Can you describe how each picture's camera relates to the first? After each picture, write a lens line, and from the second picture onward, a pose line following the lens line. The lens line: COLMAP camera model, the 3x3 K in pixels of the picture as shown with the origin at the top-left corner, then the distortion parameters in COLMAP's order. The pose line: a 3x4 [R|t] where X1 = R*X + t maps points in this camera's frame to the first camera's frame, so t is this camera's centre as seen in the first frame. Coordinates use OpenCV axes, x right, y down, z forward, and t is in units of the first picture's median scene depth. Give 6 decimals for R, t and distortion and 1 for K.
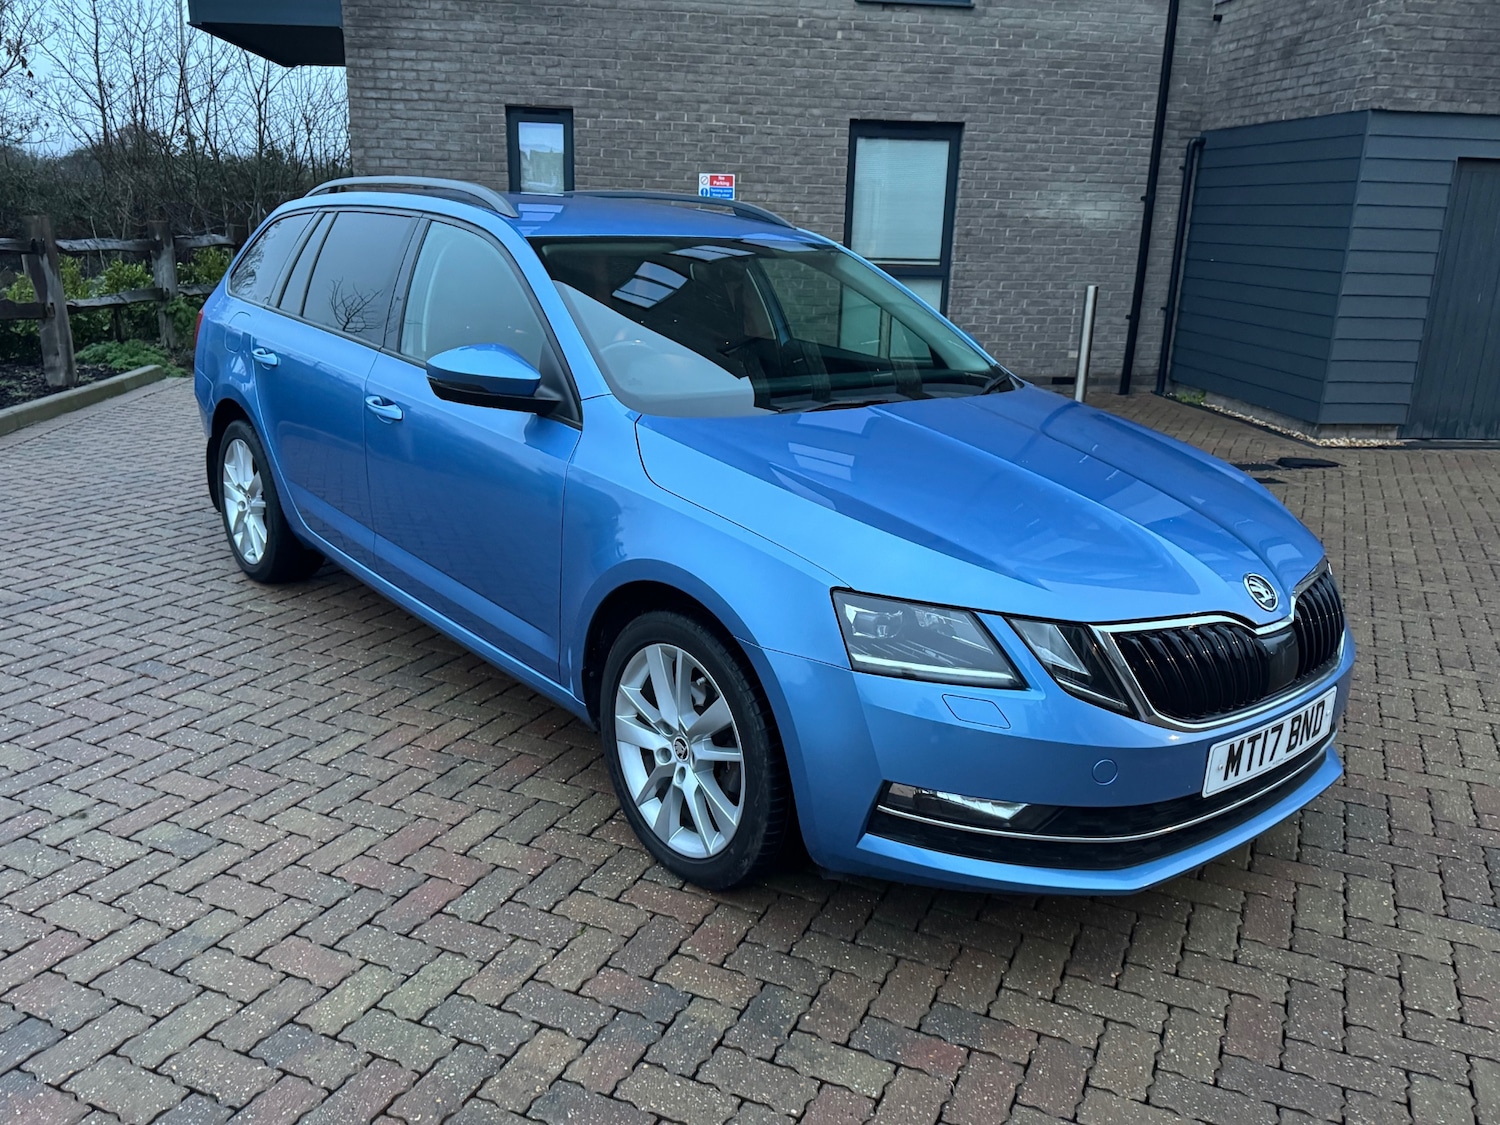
lens RADIAL K [[1190.8, 0, 748.1], [0, 1190.8, 591.9], [0, 0, 1]] dist [0.022082, -0.033594]
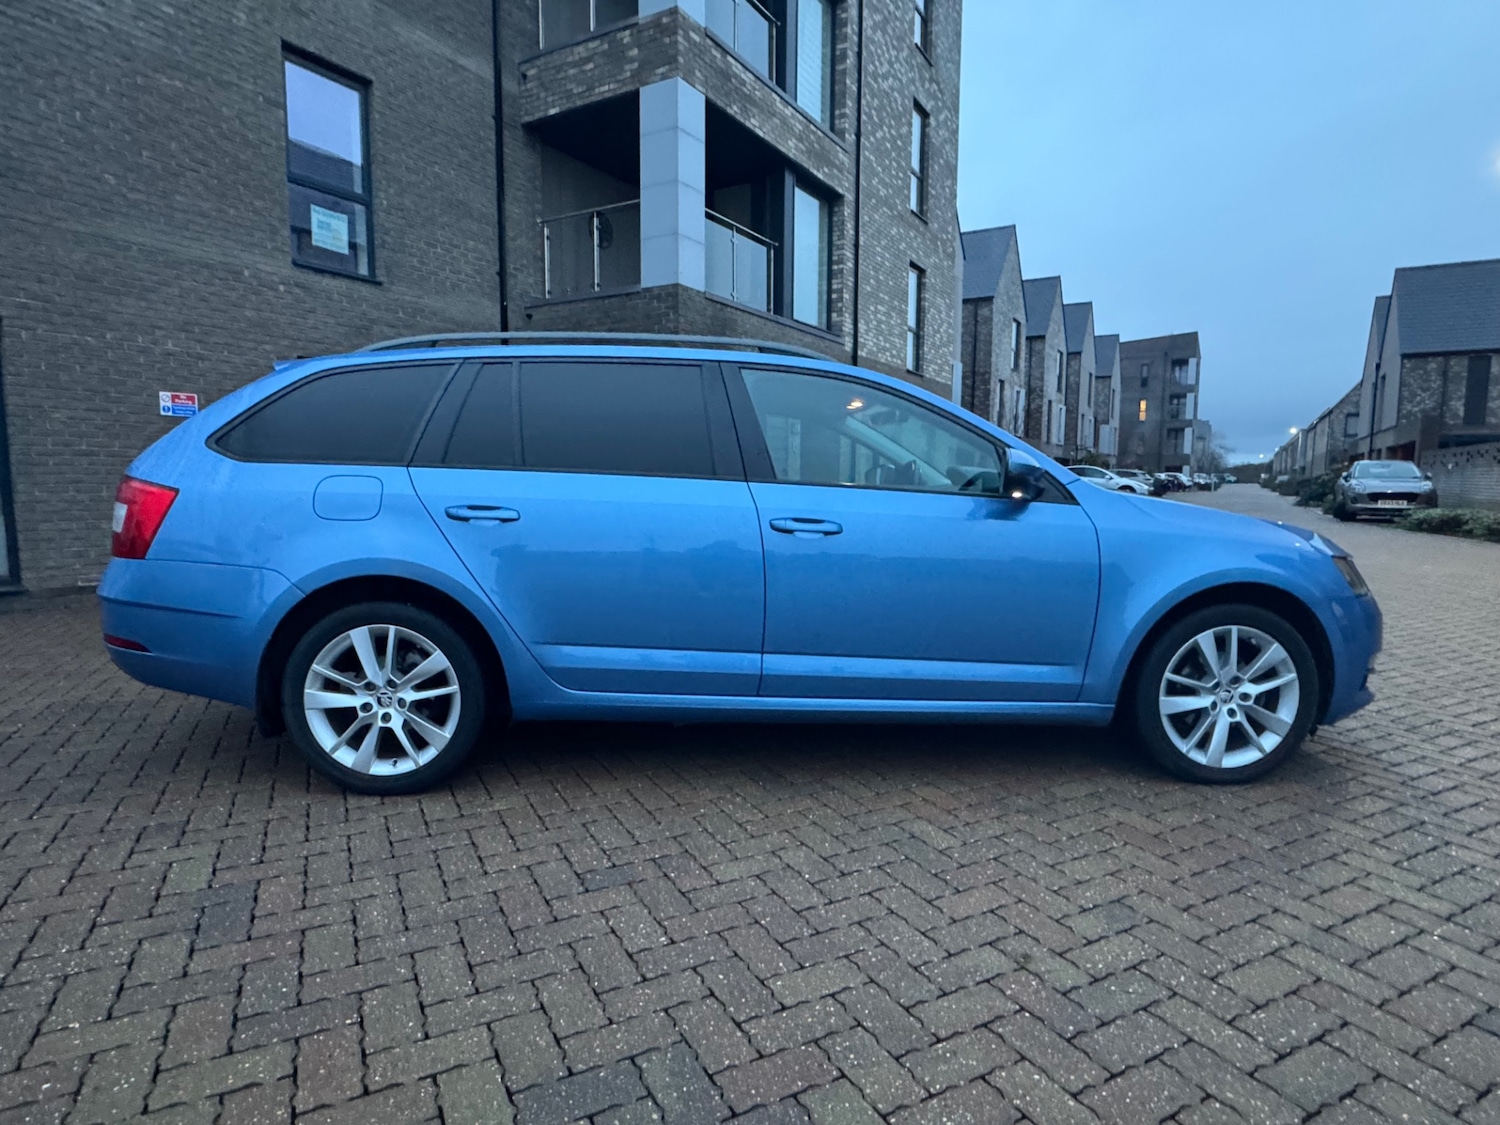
lens RADIAL K [[822.7, 0, 754.0], [0, 822.7, 571.3], [0, 0, 1]] dist [-0.000545, -0.001798]
pose [[0.602473, -0.115061, 0.789802, -0.333706], [0.250656, 0.966765, -0.050362, -0.032761], [-0.757759, 0.228310, 0.611290, 0.210101]]
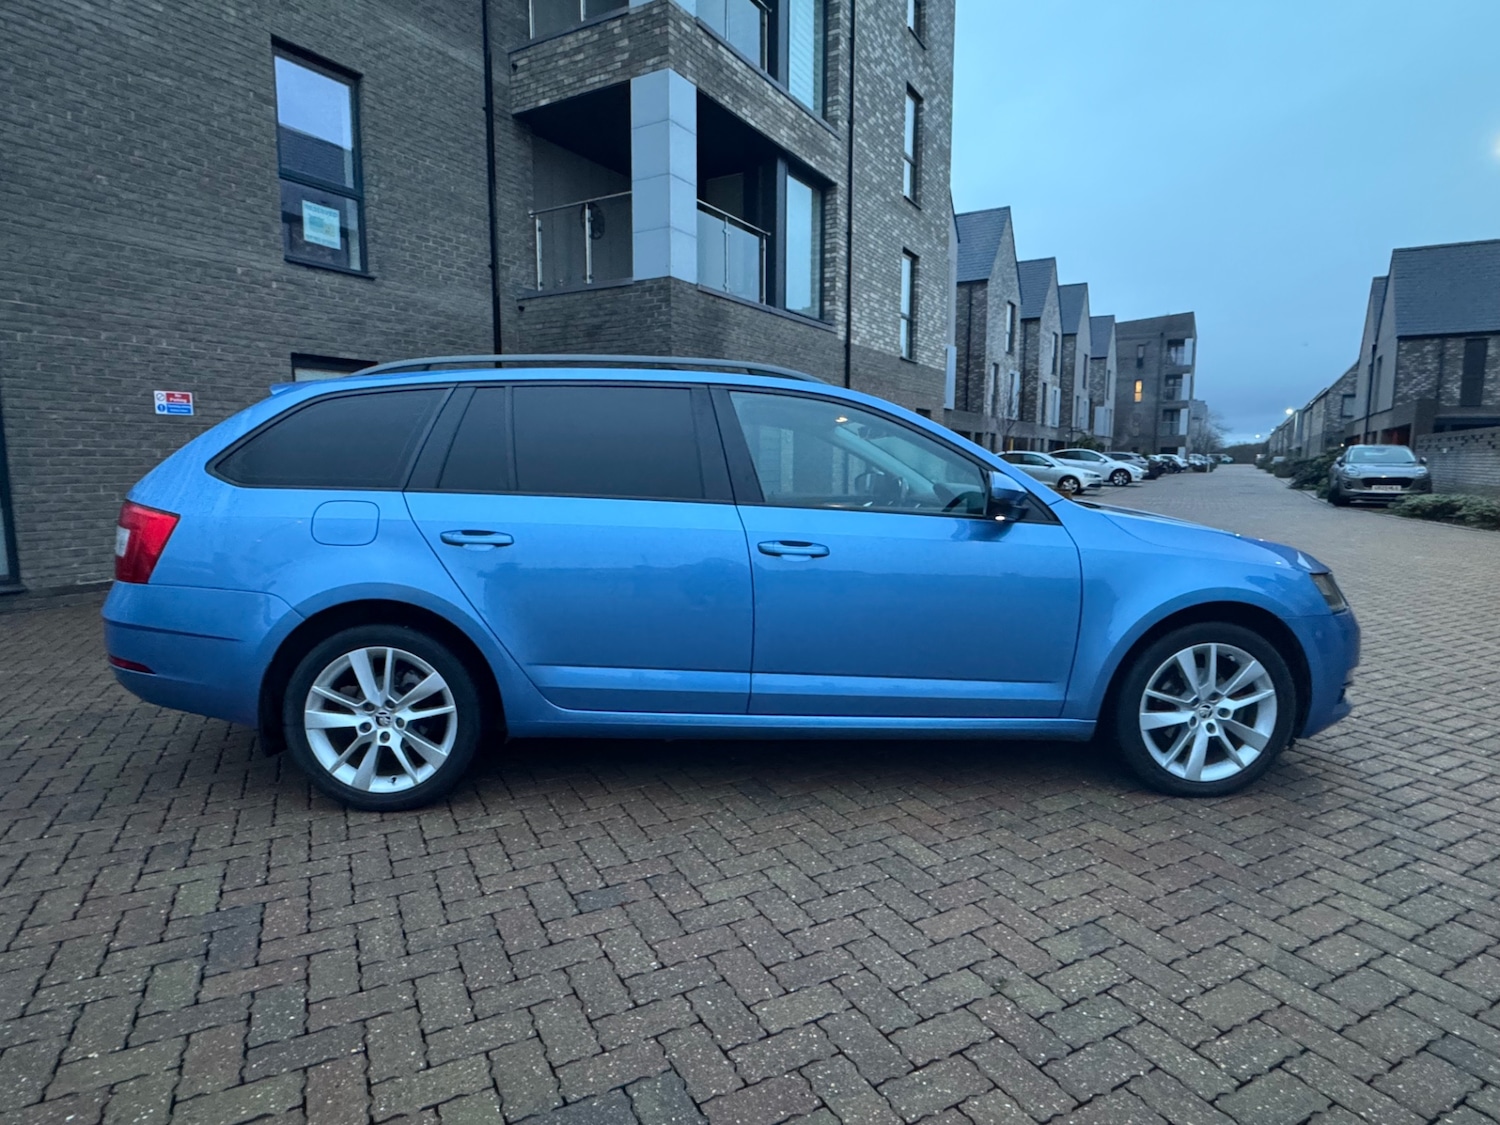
lens RADIAL K [[823.4, 0, 746.6], [0, 823.4, 566.7], [0, 0, 1]] dist [-0.000805, -0.001835]
pose [[0.603886, -0.129861, 0.786421, -0.335804], [0.253583, 0.966677, -0.035098, -0.044902], [-0.755657, 0.220618, 0.616693, 0.201783]]
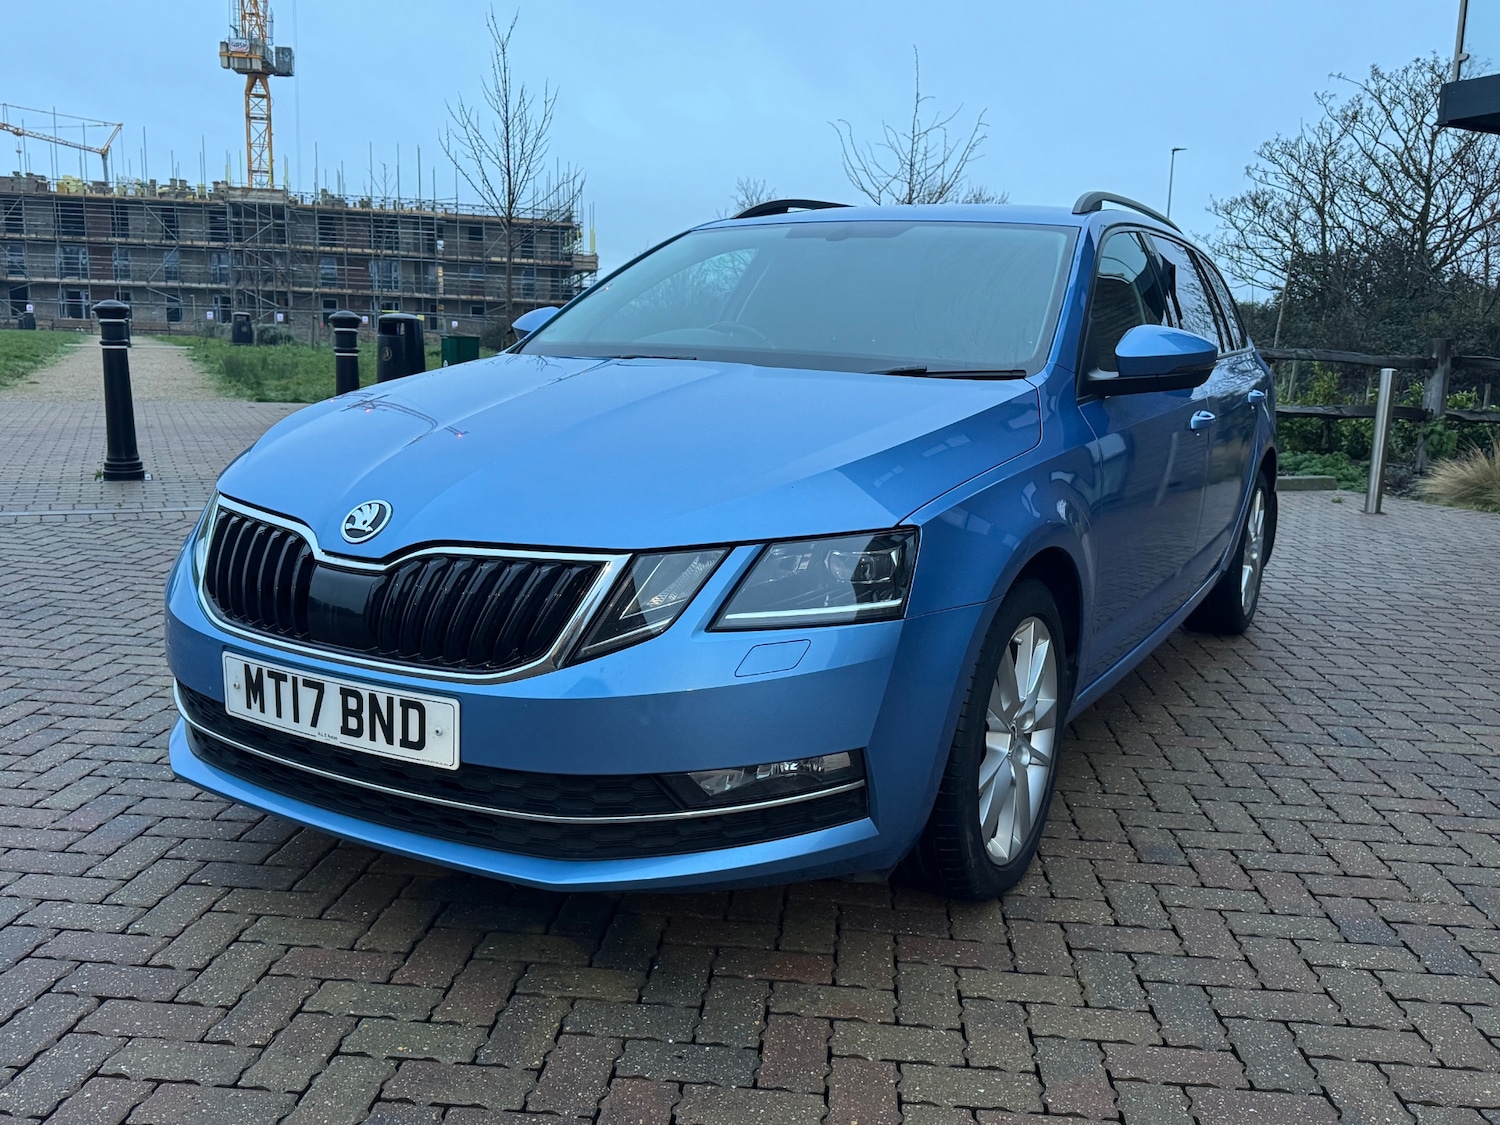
lens RADIAL K [[1305.9, 0, 750.0], [0, 1305.9, 562.5], [0, 0, 1]] dist [0.001889, -0.013468]
pose [[0.354937, 0.140630, -0.924253, 0.335659], [-0.298009, 0.954068, 0.030724, -0.019387], [0.886121, 0.264531, 0.380543, 0.226311]]
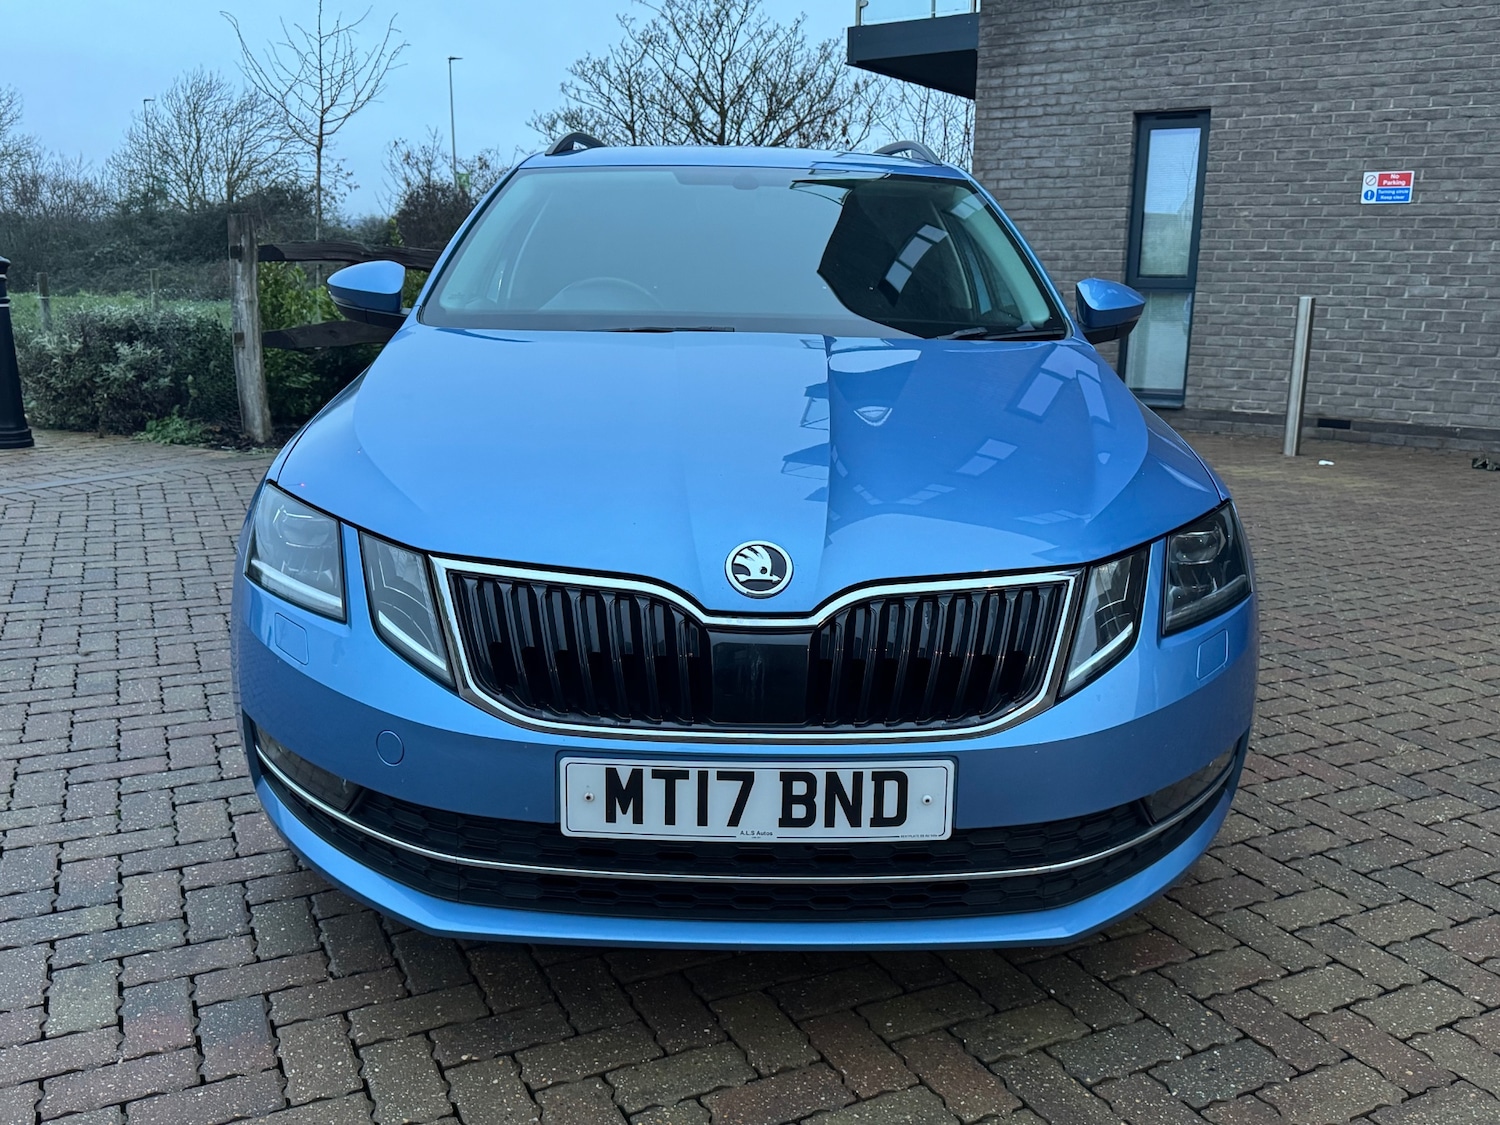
lens RADIAL K [[1273.1, 0, 750.0], [0, 1273.1, 562.5], [0, 0, 1]] dist [0.069812, -0.083714]
pose [[0.778481, 0.125027, -0.615090, 0.215820], [-0.179454, 0.983389, -0.027234, 0.004271], [0.601468, 0.131581, 0.787987, 0.110193]]
